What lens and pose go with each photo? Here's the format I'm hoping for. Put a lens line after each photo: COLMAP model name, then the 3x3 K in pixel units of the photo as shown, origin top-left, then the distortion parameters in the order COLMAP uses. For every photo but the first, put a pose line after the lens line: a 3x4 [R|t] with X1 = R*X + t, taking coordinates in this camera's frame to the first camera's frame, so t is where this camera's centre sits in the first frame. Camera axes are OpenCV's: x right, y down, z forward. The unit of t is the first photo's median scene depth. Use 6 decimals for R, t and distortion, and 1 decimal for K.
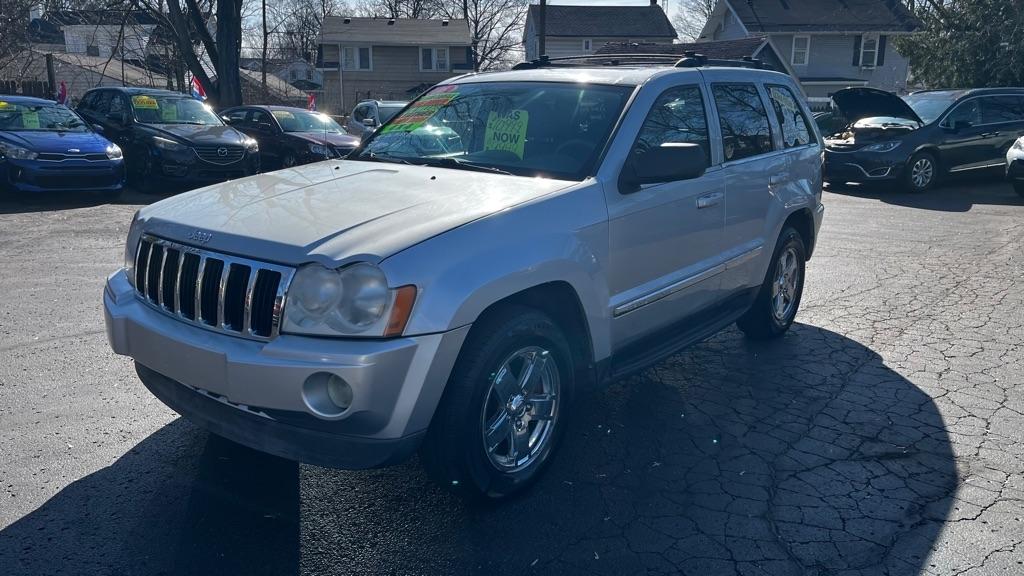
lens RADIAL K [[773.9, 0, 516.1], [0, 773.9, 283.3], [0, 0, 1]] dist [0.069824, -0.085760]
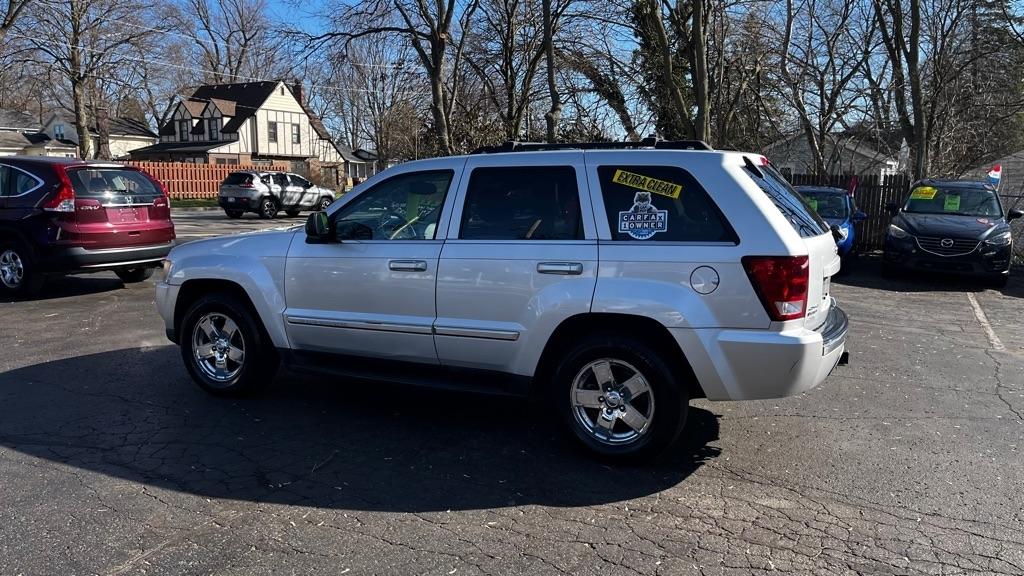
lens RADIAL K [[773.9, 0, 514.8], [0, 773.9, 292.9], [0, 0, 1]] dist [0.069824, -0.085760]
pose [[0.232755, 0.130936, -0.963681, 0.682374], [-0.231002, 0.969980, 0.075998, -0.092948], [0.944703, 0.204924, 0.256015, 0.412963]]
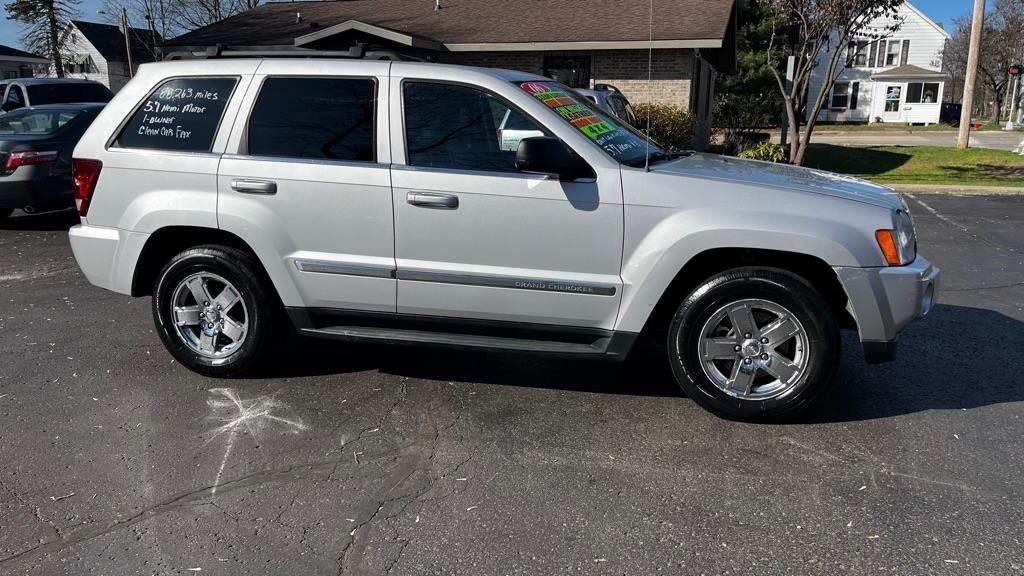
lens RADIAL K [[773.9, 0, 508.6], [0, 773.9, 285.3], [0, 0, 1]] dist [0.069824, -0.085760]
pose [[-0.394387, -0.211766, 0.894211, -0.492314], [0.206083, 0.927918, 0.310641, -0.170879], [-0.895538, 0.306795, -0.322318, 0.733970]]
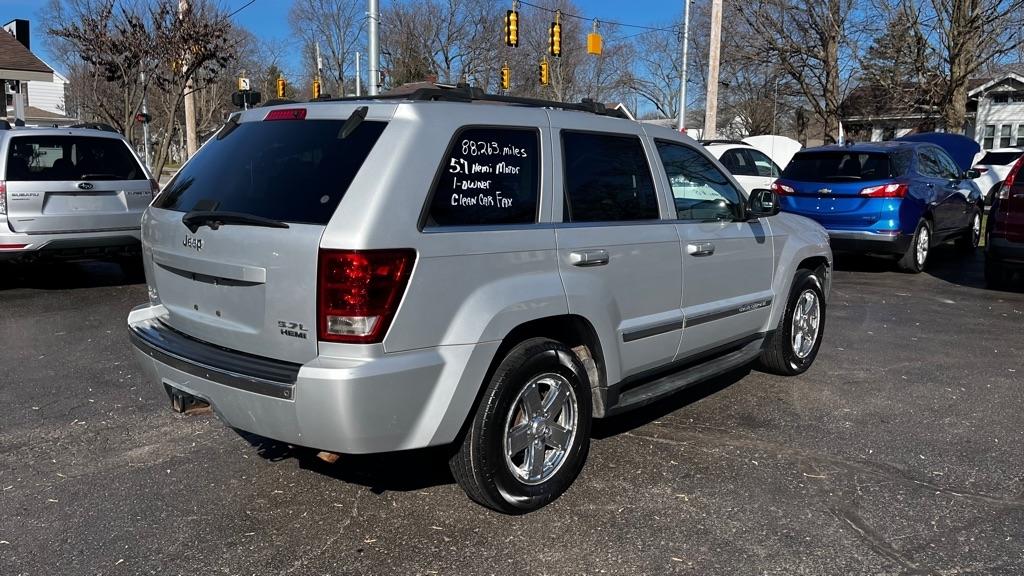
lens RADIAL K [[773.9, 0, 517.3], [0, 773.9, 290.5], [0, 0, 1]] dist [0.069824, -0.085760]
pose [[-0.997595, -0.032842, 0.061038, 0.031819], [-0.006538, 0.921282, 0.388841, -0.254980], [-0.069003, 0.387507, -0.919281, 1.092458]]
